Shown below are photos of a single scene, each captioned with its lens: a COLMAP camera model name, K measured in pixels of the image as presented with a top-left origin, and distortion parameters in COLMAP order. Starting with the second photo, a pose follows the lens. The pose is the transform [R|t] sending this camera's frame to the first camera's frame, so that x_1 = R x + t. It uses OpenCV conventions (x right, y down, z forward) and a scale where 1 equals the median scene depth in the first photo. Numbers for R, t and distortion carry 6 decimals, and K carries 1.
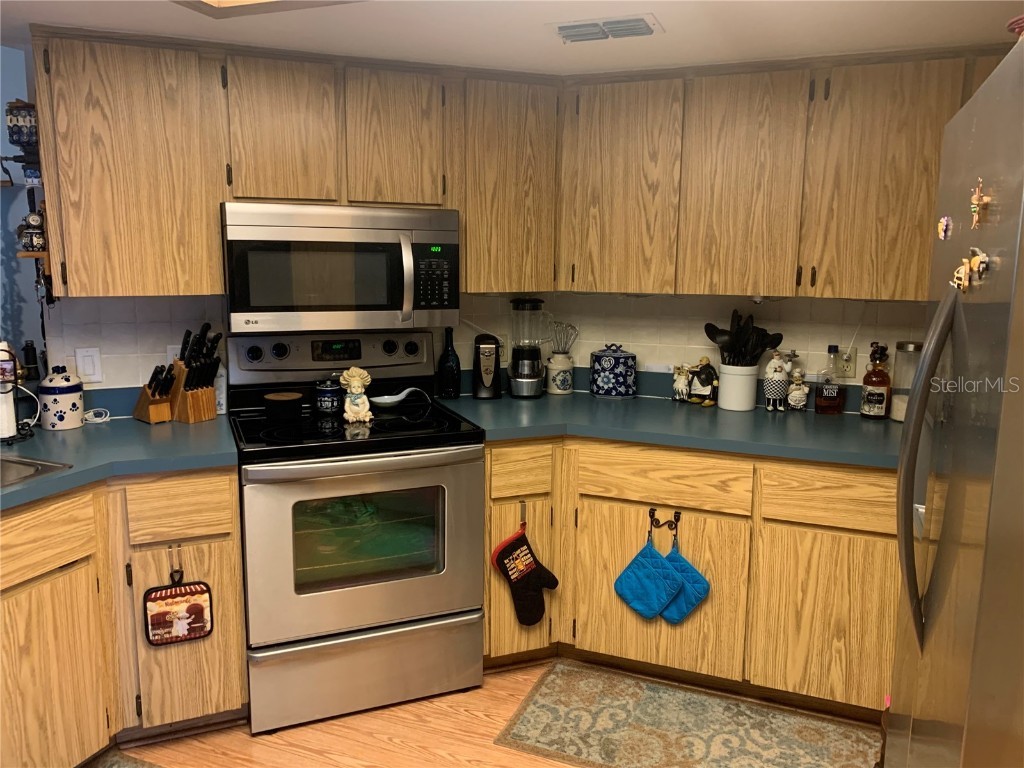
lens RADIAL K [[774.0, 0, 501.6], [0, 774.0, 384.9], [0, 0, 1]] dist [0.106110, -0.252341]
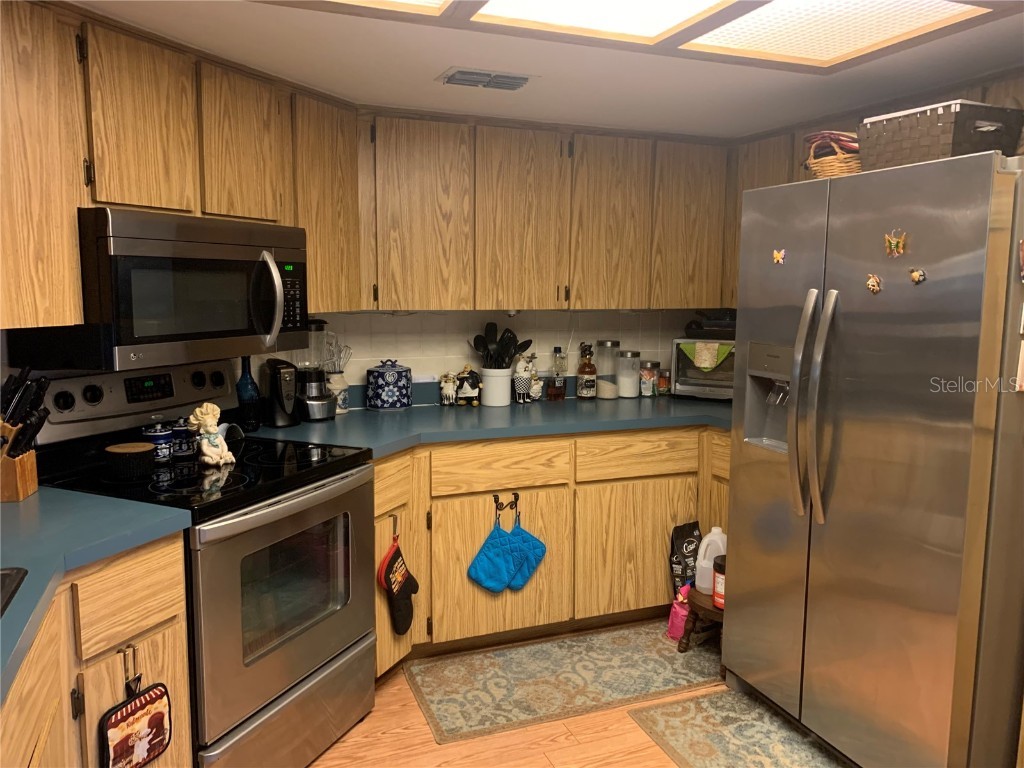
lens RADIAL K [[788.4, 0, 512.0], [0, 788.4, 384.0], [0, 0, 1]] dist [0.098819, -0.124871]
pose [[0.718285, -0.092624, 0.689556, -0.570553], [0.116078, 0.993162, 0.012492, -0.015787], [-0.685998, 0.071069, 0.724125, 0.123665]]
